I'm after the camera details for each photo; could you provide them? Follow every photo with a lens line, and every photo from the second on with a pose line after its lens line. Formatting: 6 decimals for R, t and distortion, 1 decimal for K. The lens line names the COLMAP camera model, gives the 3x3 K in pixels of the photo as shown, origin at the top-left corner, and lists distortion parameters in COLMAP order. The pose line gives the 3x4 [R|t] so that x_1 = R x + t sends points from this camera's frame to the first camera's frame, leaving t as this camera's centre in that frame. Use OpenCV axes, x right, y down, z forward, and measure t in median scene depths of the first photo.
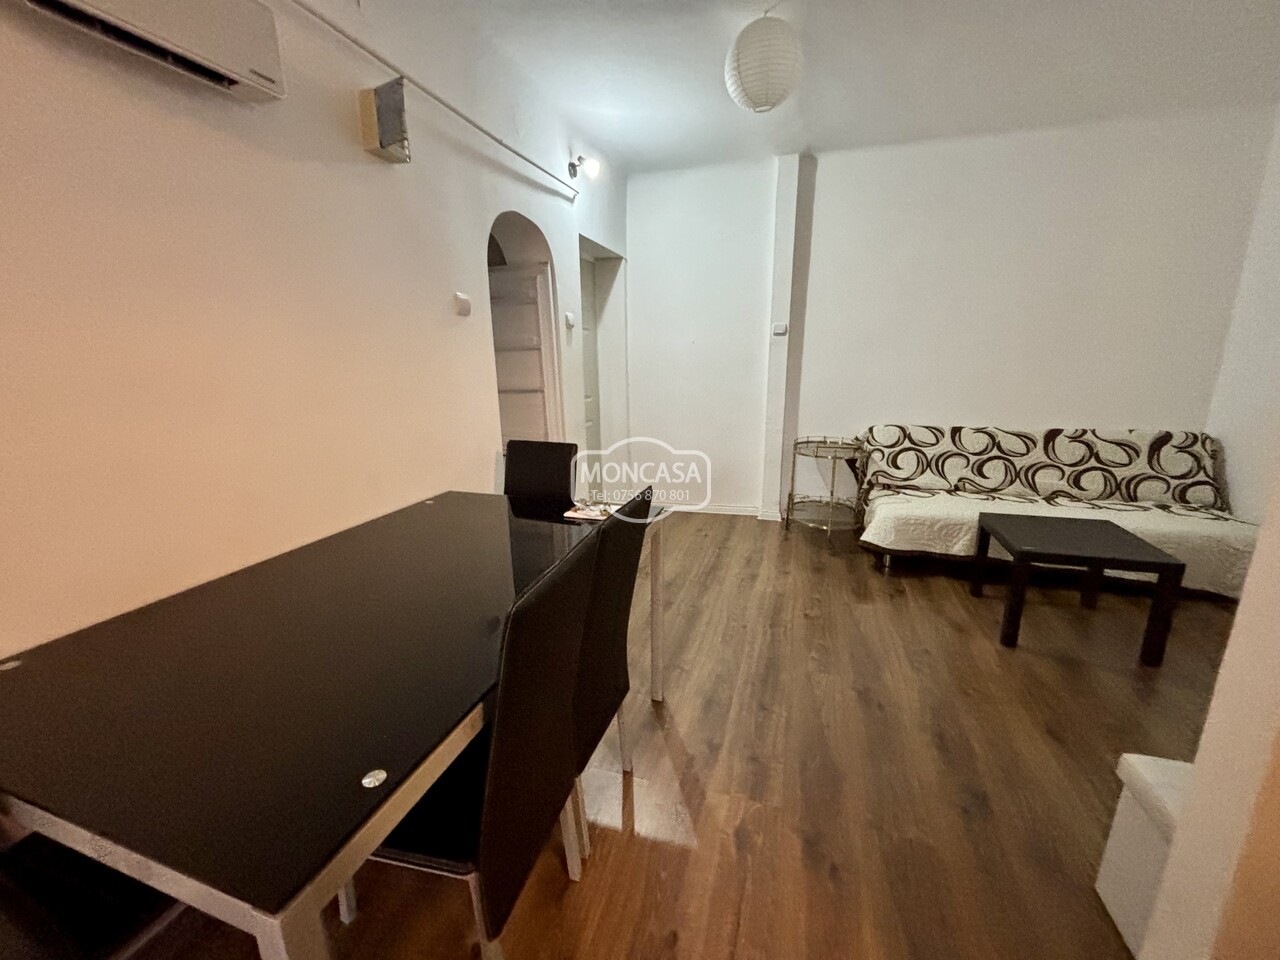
lens RADIAL K [[516.3, 0, 640.0], [0, 516.3, 480.0], [0, 0, 1]] dist [-0.007627, 0.005190]
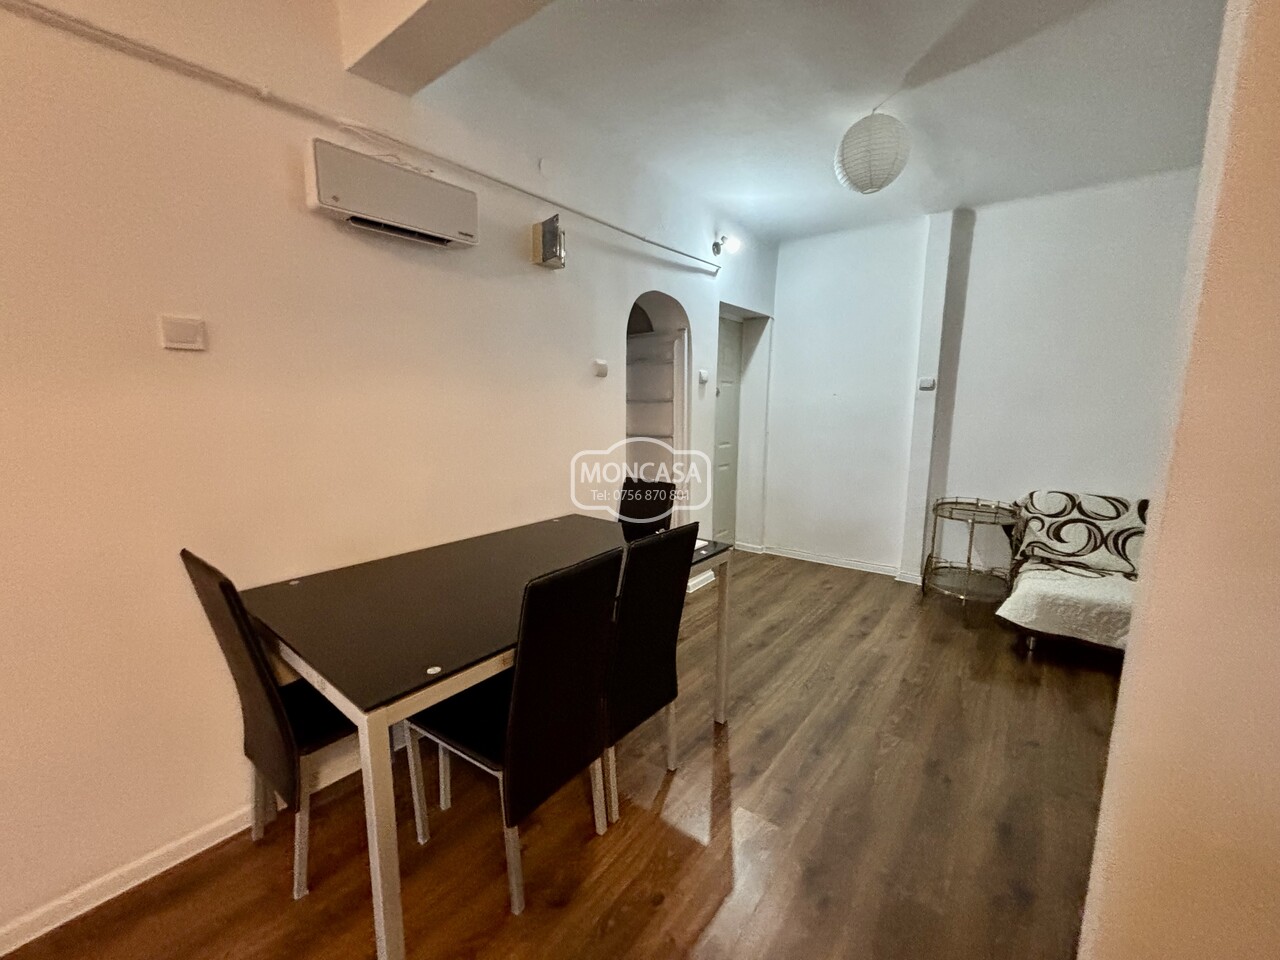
lens RADIAL K [[515.9, 0, 638.3], [0, 515.9, 480.4], [0, 0, 1]] dist [-0.004008, 0.000081]
pose [[0.936151, 0.071262, -0.344300, 0.126264], [-0.099403, 0.992937, -0.064763, 0.003114], [0.337253, 0.094852, 0.936623, -0.078395]]
